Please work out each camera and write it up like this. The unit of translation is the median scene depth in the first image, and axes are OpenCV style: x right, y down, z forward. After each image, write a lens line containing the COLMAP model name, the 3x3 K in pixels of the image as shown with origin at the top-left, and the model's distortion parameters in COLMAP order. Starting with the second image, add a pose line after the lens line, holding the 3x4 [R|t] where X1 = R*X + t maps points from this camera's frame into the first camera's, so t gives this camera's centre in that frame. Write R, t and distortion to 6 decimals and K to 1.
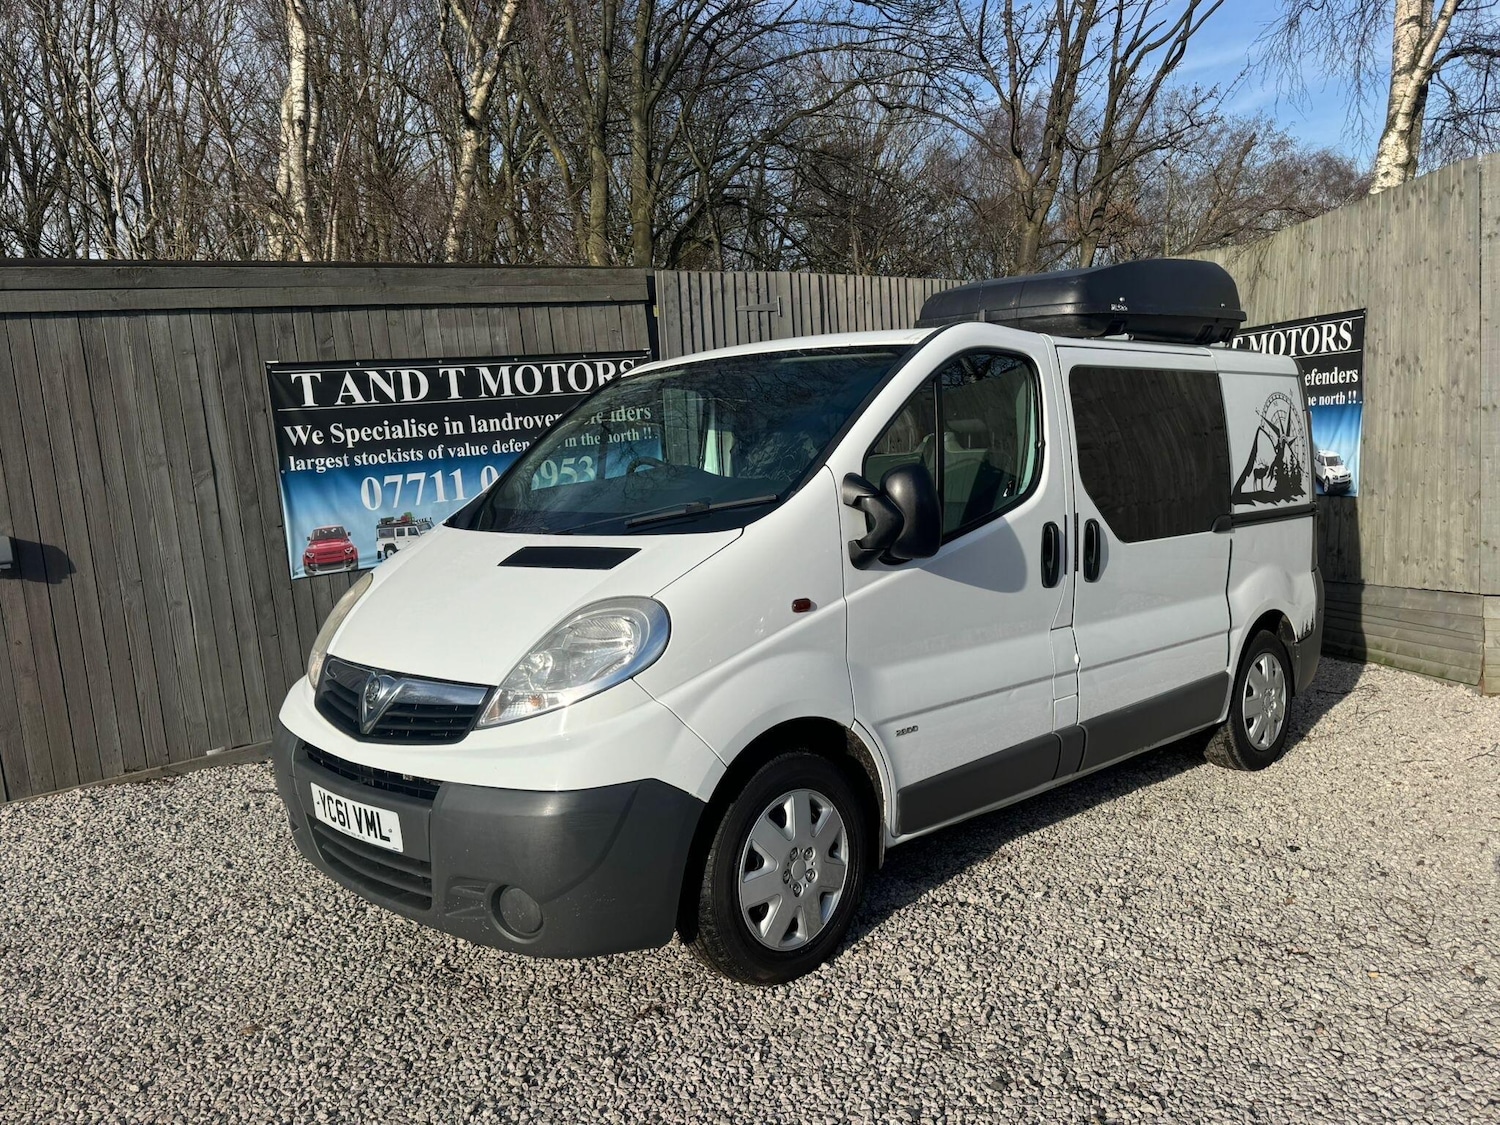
lens RADIAL K [[1235.3, 0, 766.4], [0, 1235.3, 550.6], [0, 0, 1]] dist [0.015523, -0.021861]
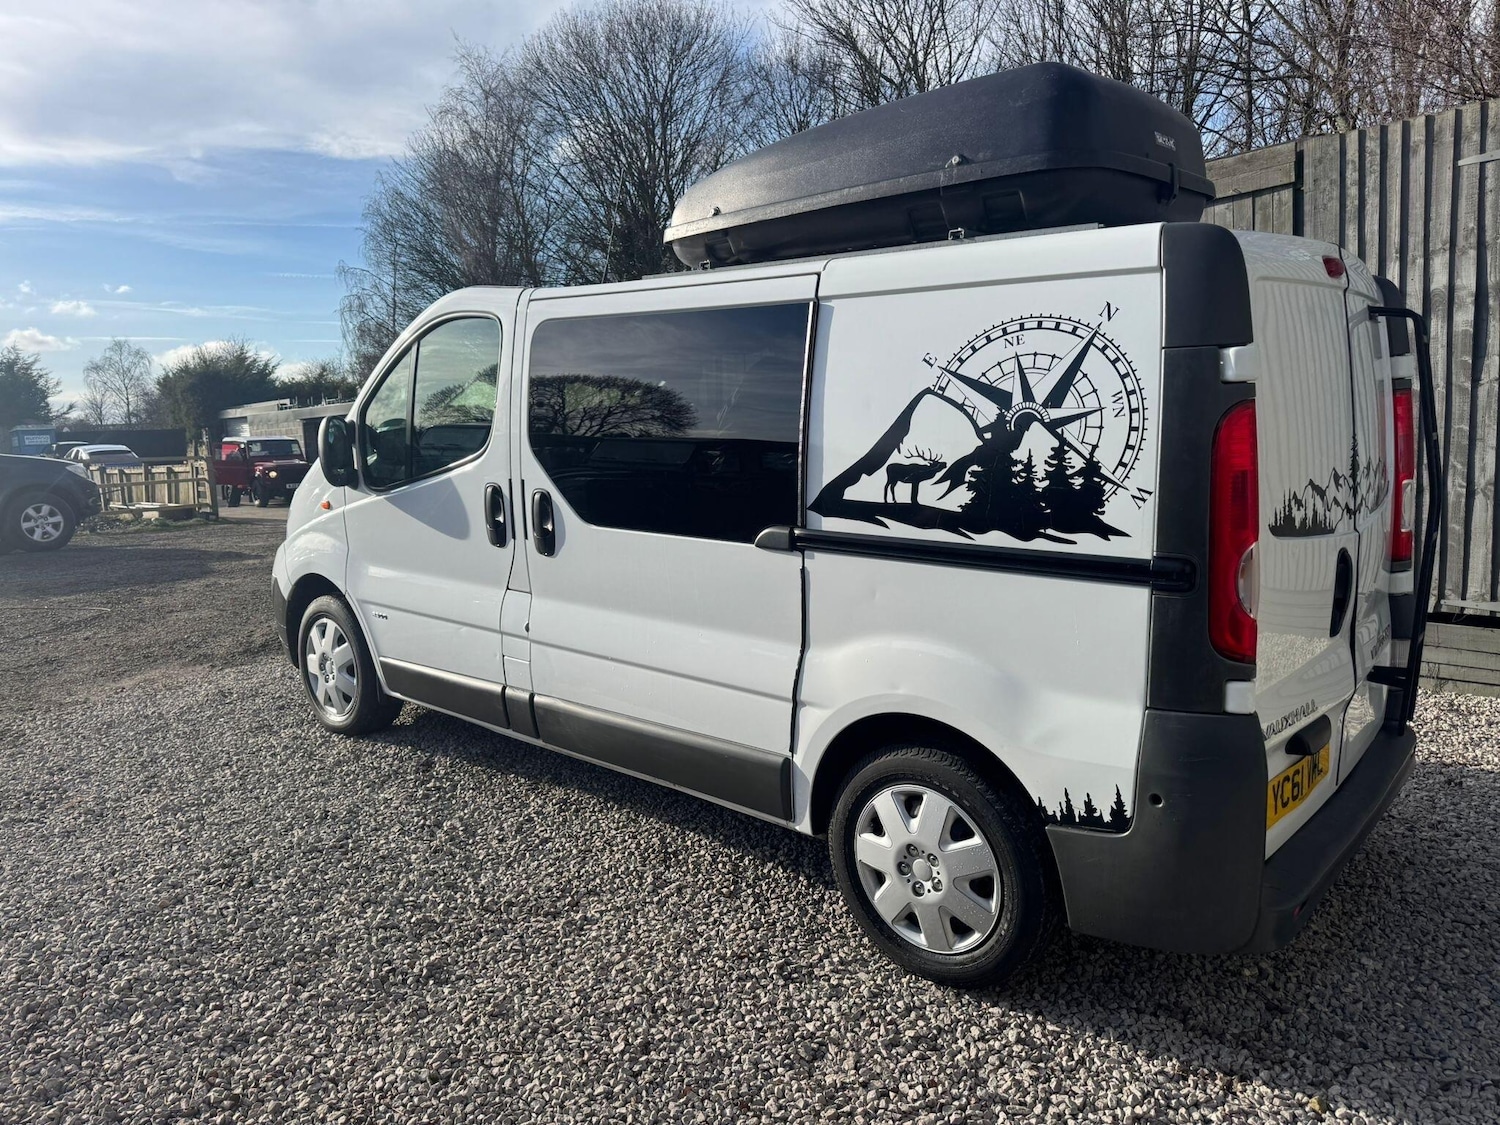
lens RADIAL K [[1068.1, 0, 739.8], [0, 1068.1, 532.2], [0, 0, 1]] dist [0.005586, -0.010210]
pose [[0.052812, 0.171143, -0.983830, 0.819918], [-0.053692, 0.984266, 0.168337, -0.106051], [0.997160, 0.043934, 0.061170, 0.834970]]
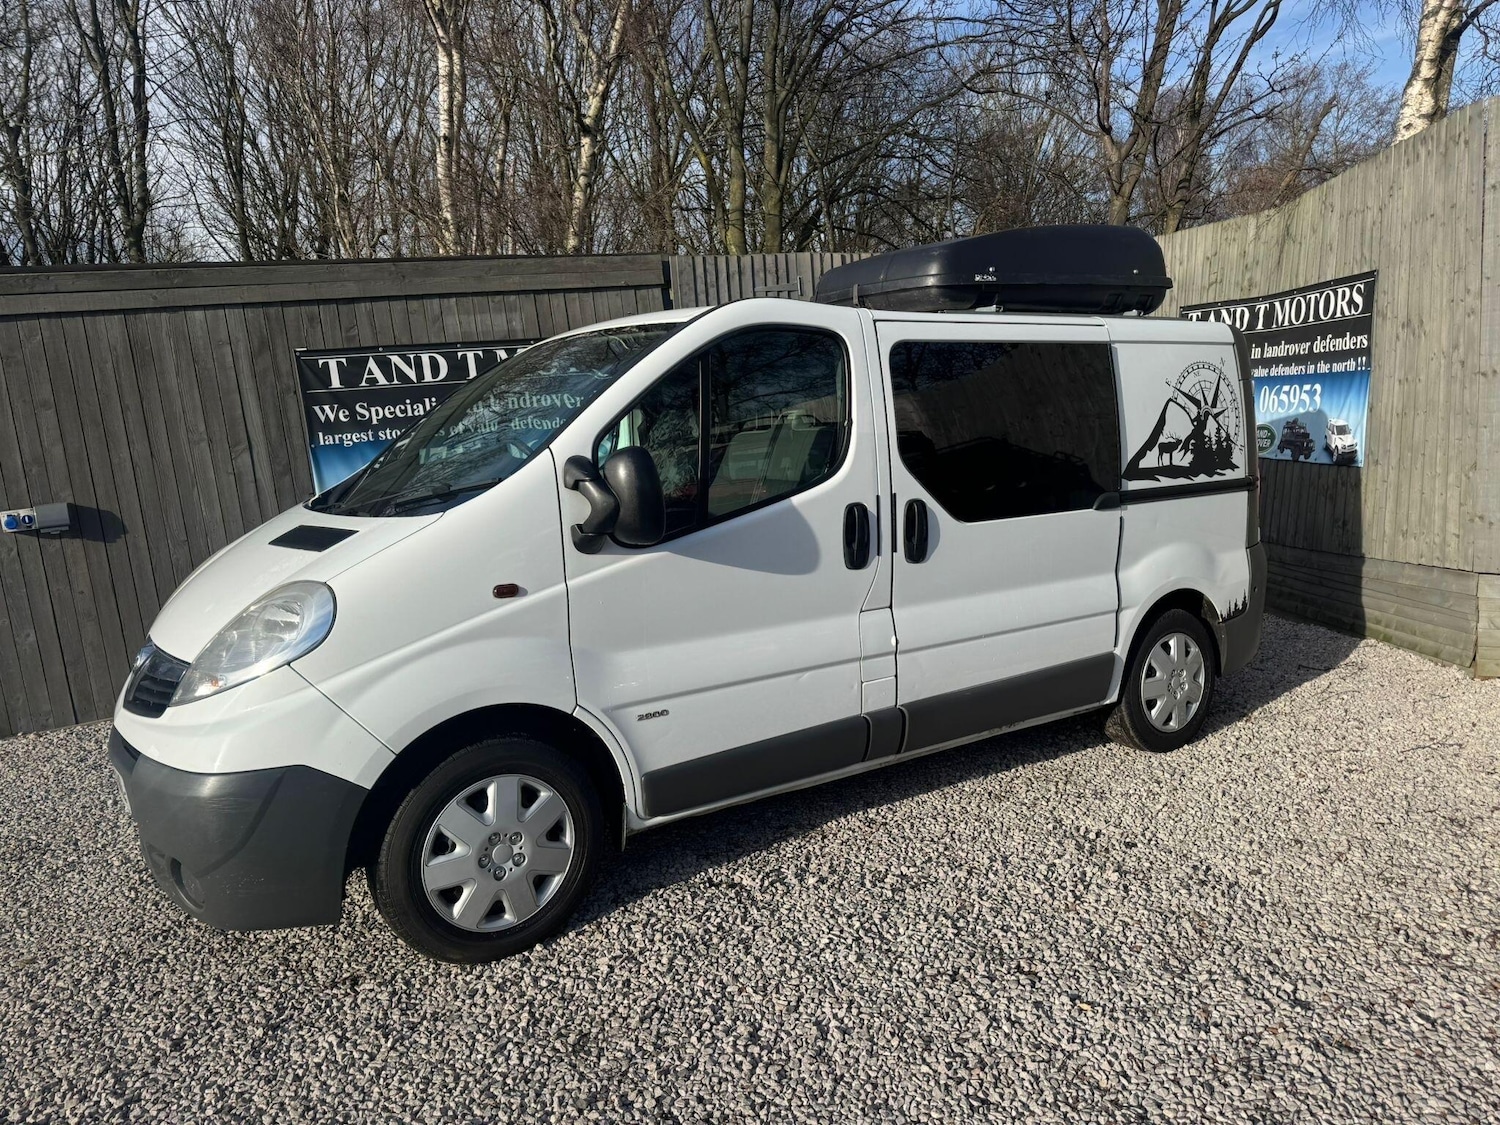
lens RADIAL K [[1068.1, 0, 762.5], [0, 1068.1, 558.2], [0, 0, 1]] dist [0.005586, -0.010210]
pose [[0.982621, 0.016562, -0.184884, 0.227779], [-0.006993, 0.998608, 0.052287, -0.016461], [0.185492, -0.050085, 0.981369, 0.114132]]
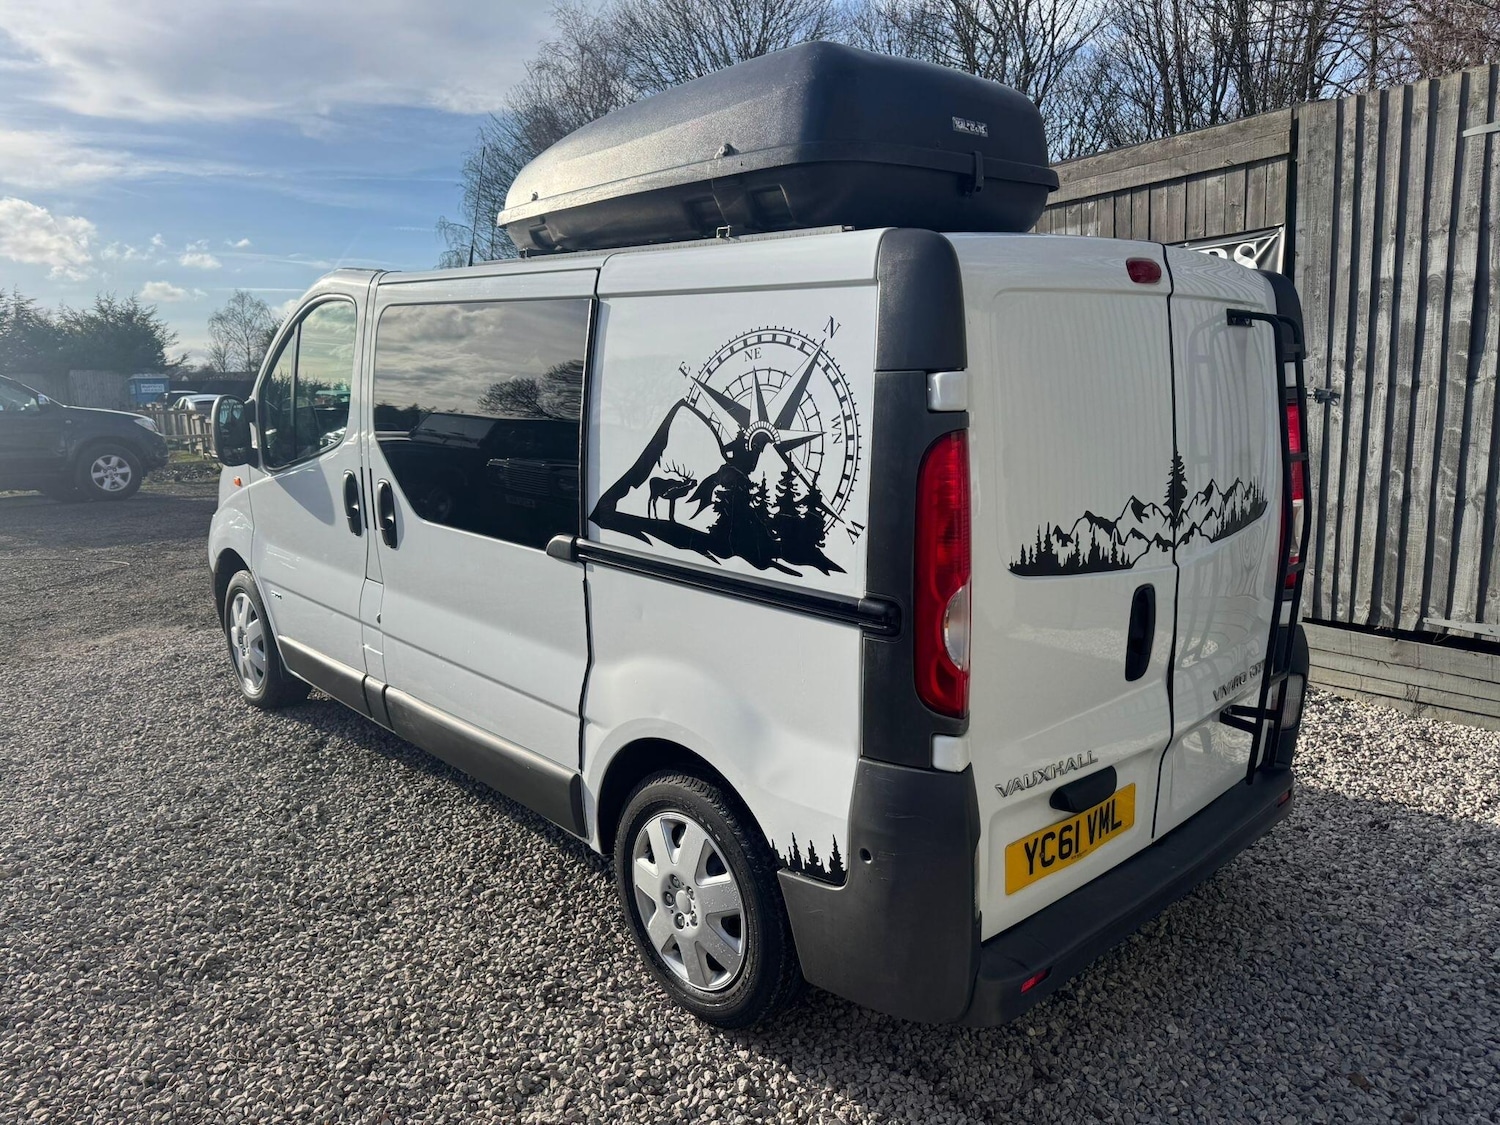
lens RADIAL K [[1068.1, 0, 739.5], [0, 1068.1, 533.7], [0, 0, 1]] dist [0.005586, -0.010210]
pose [[-0.050974, 0.210985, -0.976159, 0.792236], [-0.065514, 0.974618, 0.214073, -0.134152], [0.996549, 0.074864, -0.035857, 0.979310]]
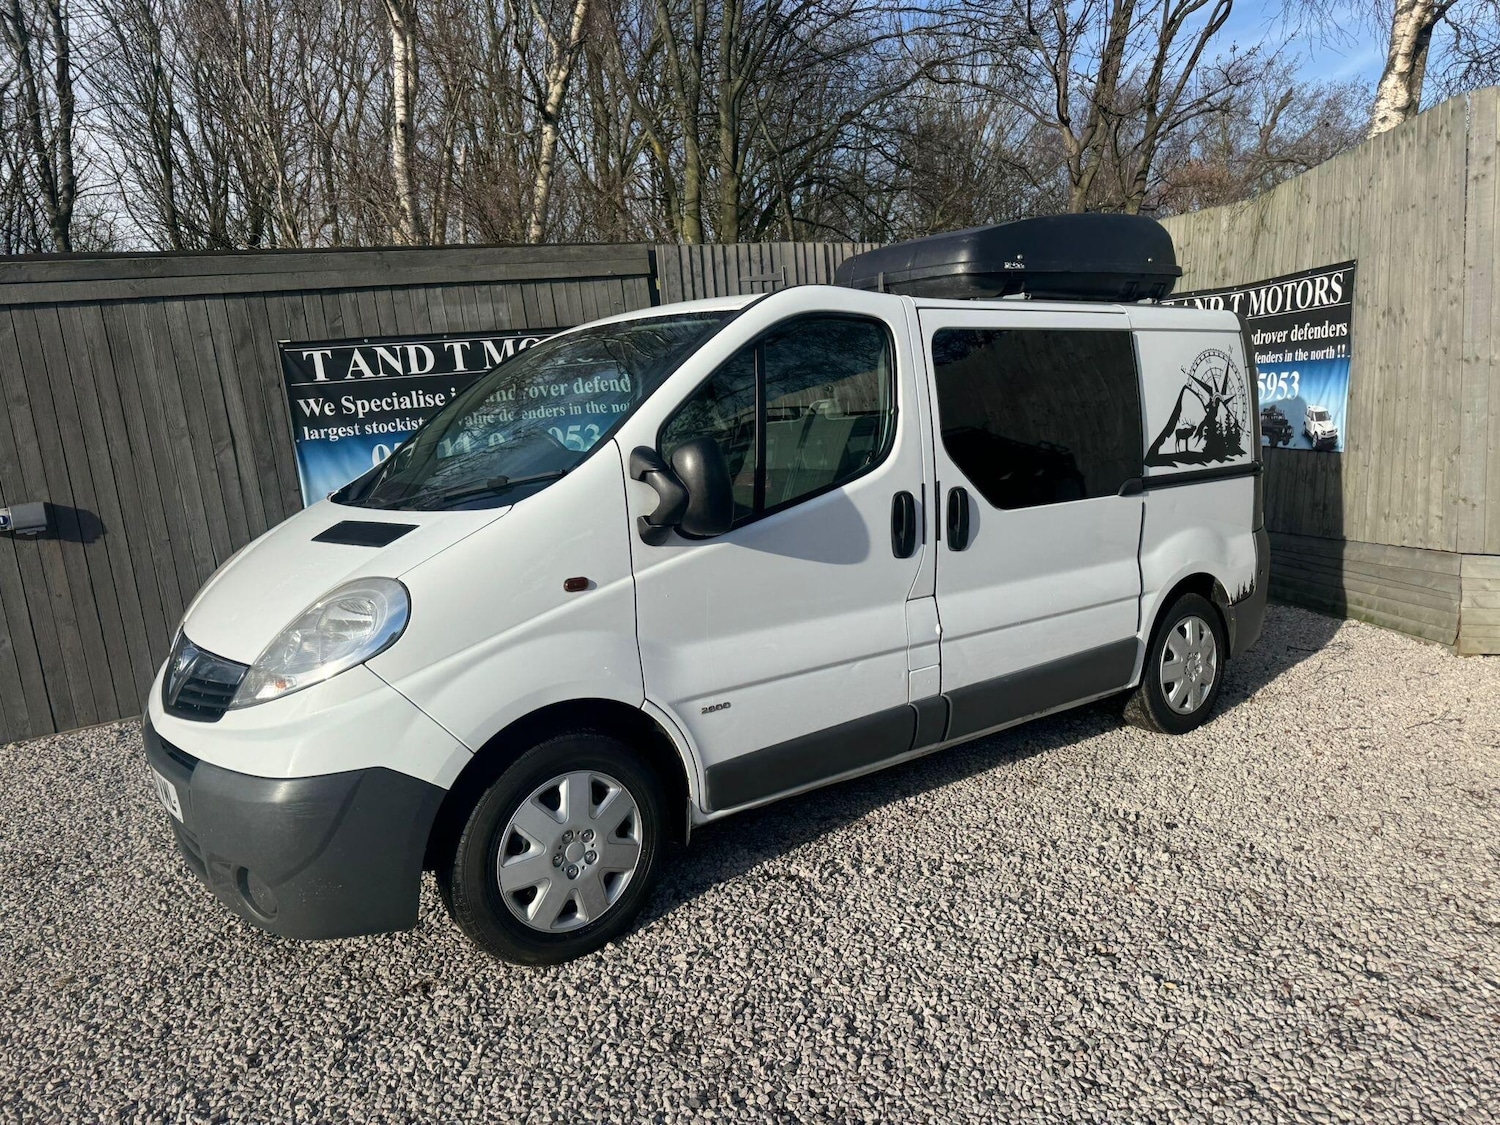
lens RADIAL K [[1068.1, 0, 762.1], [0, 1068.1, 558.5], [0, 0, 1]] dist [0.005586, -0.010210]
pose [[0.991605, 0.002925, -0.129274, 0.165954], [0.004890, 0.998180, 0.060099, -0.015473], [0.129214, -0.060226, 0.989786, 0.108549]]
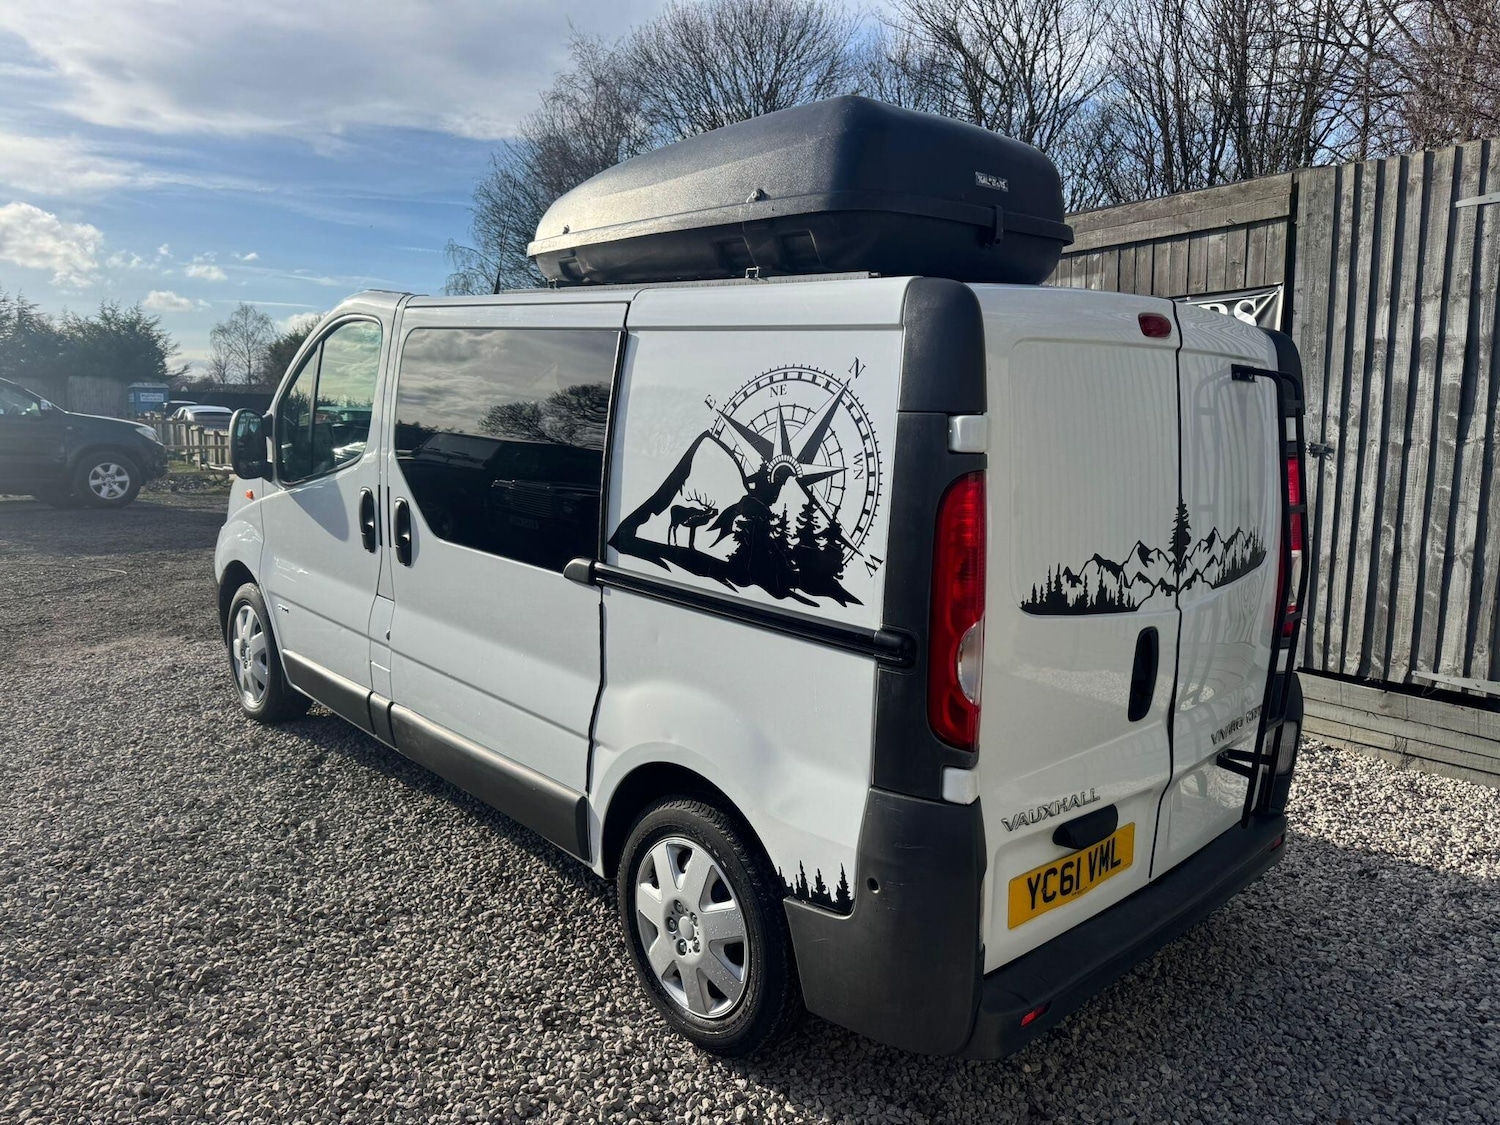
lens RADIAL K [[1068.1, 0, 753.7], [0, 1068.1, 520.5], [0, 0, 1]] dist [0.005586, -0.010210]
pose [[-0.039652, 0.168713, -0.984867, 0.803173], [-0.104695, 0.979516, 0.172012, -0.135110], [0.993714, 0.109932, -0.021176, 0.970019]]
